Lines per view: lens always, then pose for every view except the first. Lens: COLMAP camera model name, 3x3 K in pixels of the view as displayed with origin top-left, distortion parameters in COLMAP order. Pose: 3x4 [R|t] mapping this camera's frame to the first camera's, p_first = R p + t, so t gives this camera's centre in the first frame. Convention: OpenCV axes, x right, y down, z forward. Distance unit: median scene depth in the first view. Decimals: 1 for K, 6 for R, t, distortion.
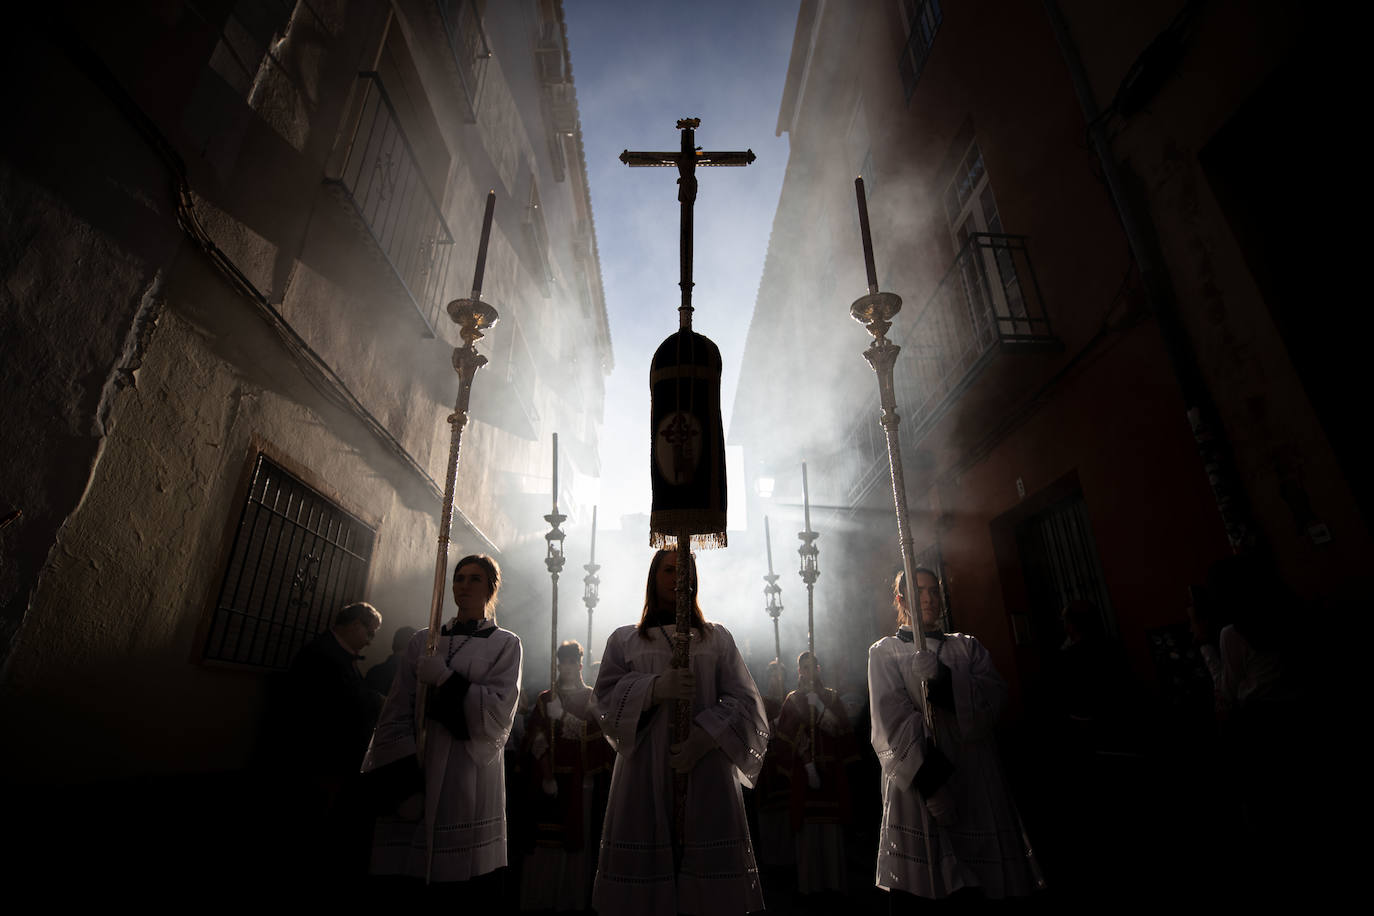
lens RADIAL K [[643.5, 0, 677.5], [0, 643.5, 457.4], [0, 0, 1]] dist [-0.018613, 0.007849]
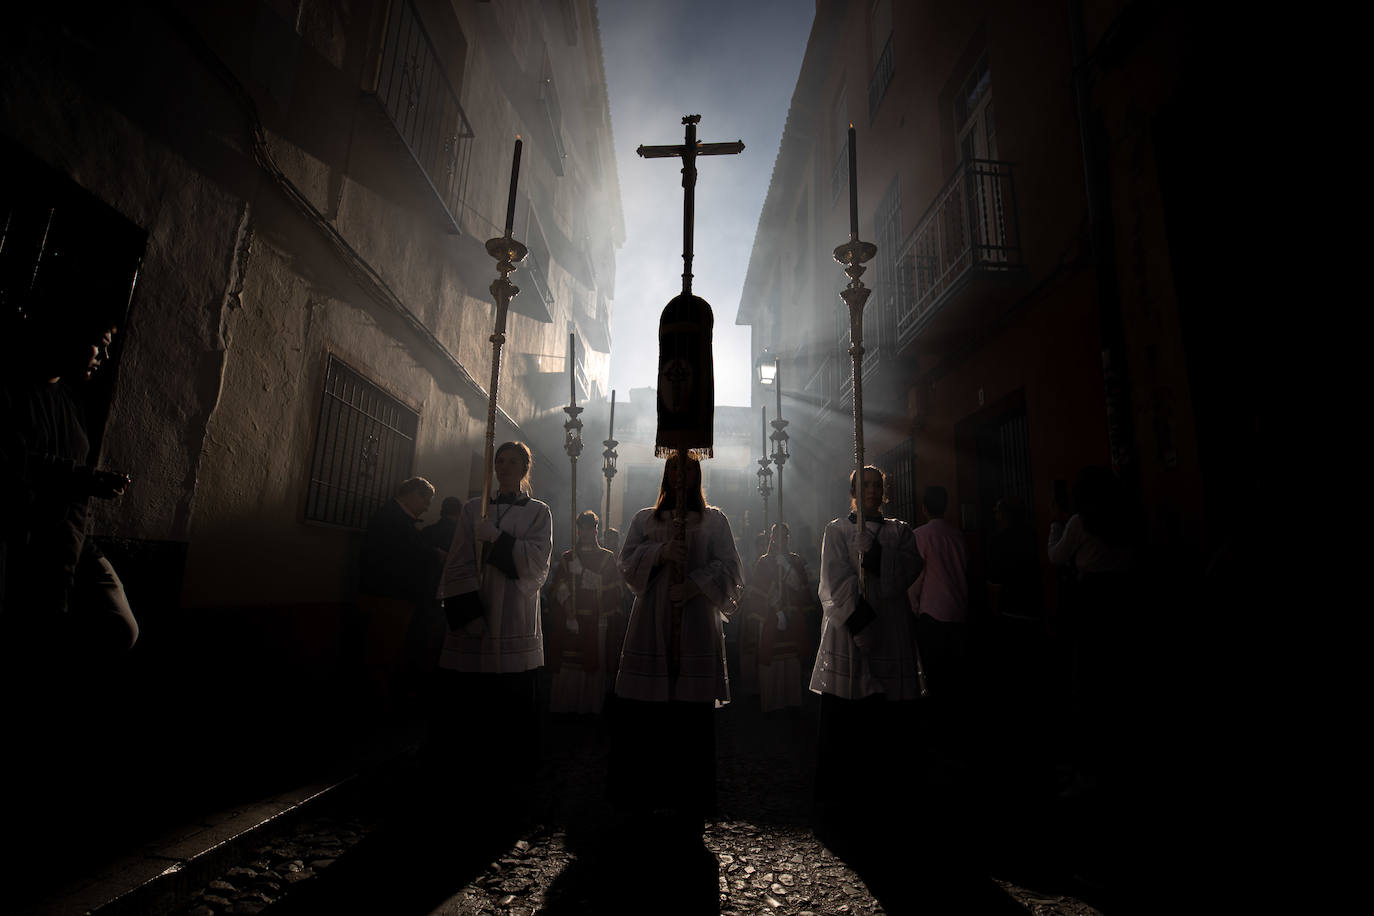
lens RADIAL K [[643.5, 0, 677.5], [0, 643.5, 457.4], [0, 0, 1]] dist [-0.018613, 0.007849]
pose [[0.999529, 0.028426, -0.011584, 0.014762], [-0.025567, 0.979813, 0.198276, -0.081083], [0.016987, -0.197886, 0.980078, -0.224887]]
